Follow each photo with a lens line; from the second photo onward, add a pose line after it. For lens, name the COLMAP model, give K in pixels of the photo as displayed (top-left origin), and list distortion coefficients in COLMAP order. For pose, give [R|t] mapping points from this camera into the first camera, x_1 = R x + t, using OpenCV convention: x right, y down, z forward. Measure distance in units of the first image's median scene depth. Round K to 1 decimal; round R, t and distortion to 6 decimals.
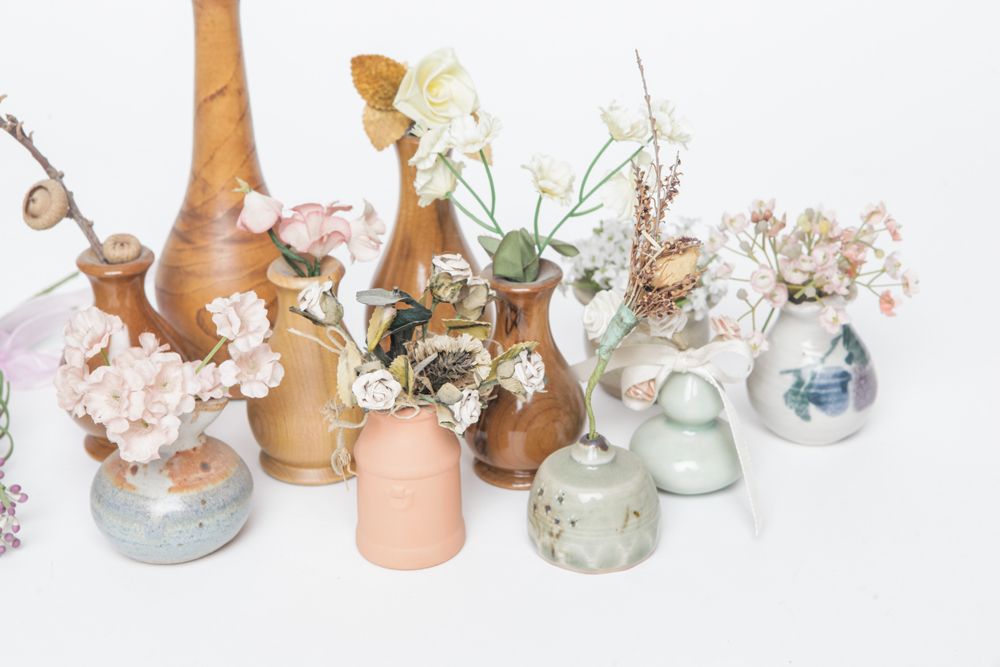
lens RADIAL K [[1890.5, 0, 499.2], [0, 1890.5, 335.8], [0, 0, 1]] dist [0.293752, 0.000000]
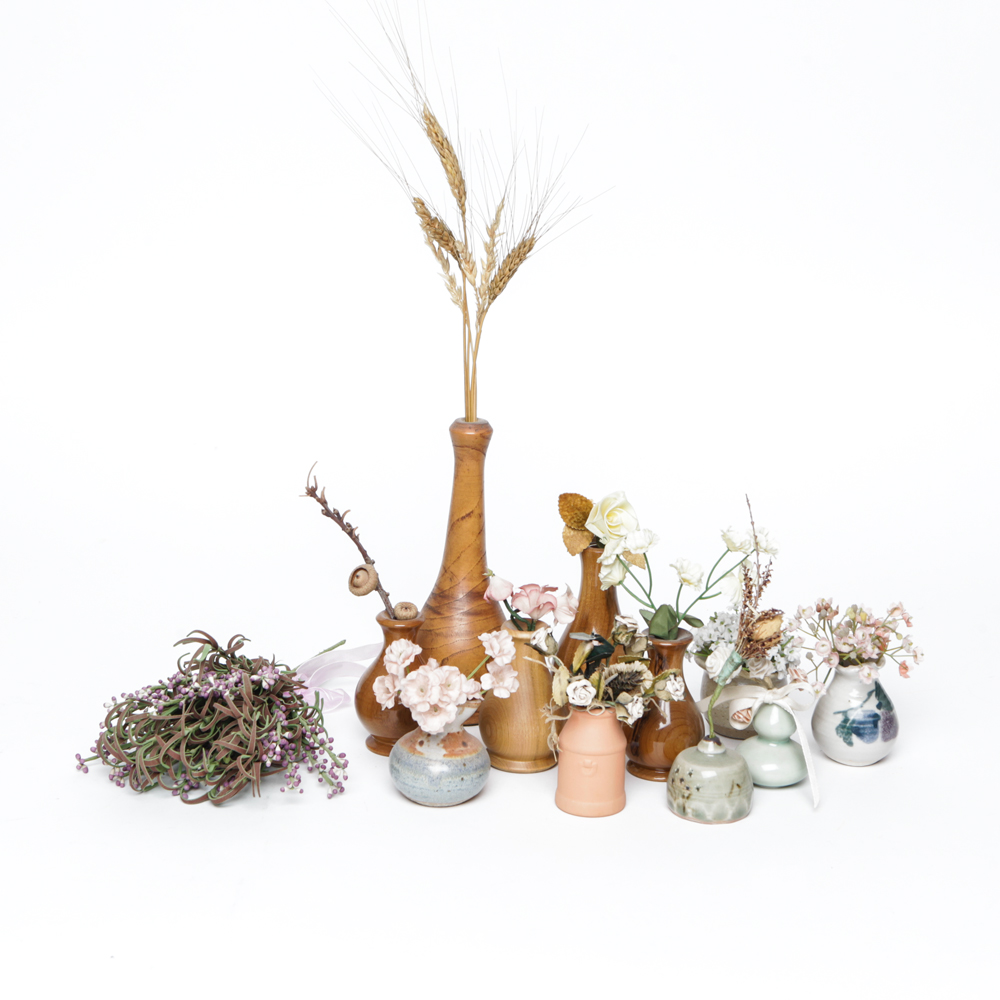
lens RADIAL K [[2288.2, 0, 499.4], [0, 2288.2, 496.8], [0, 0, 1]] dist [0.065829, 0.000000]
pose [[0.998952, 0.041873, -0.018458, -0.096326], [-0.044385, 0.984763, -0.168142, 0.179267], [0.011136, 0.168785, 0.985590, -0.875199]]
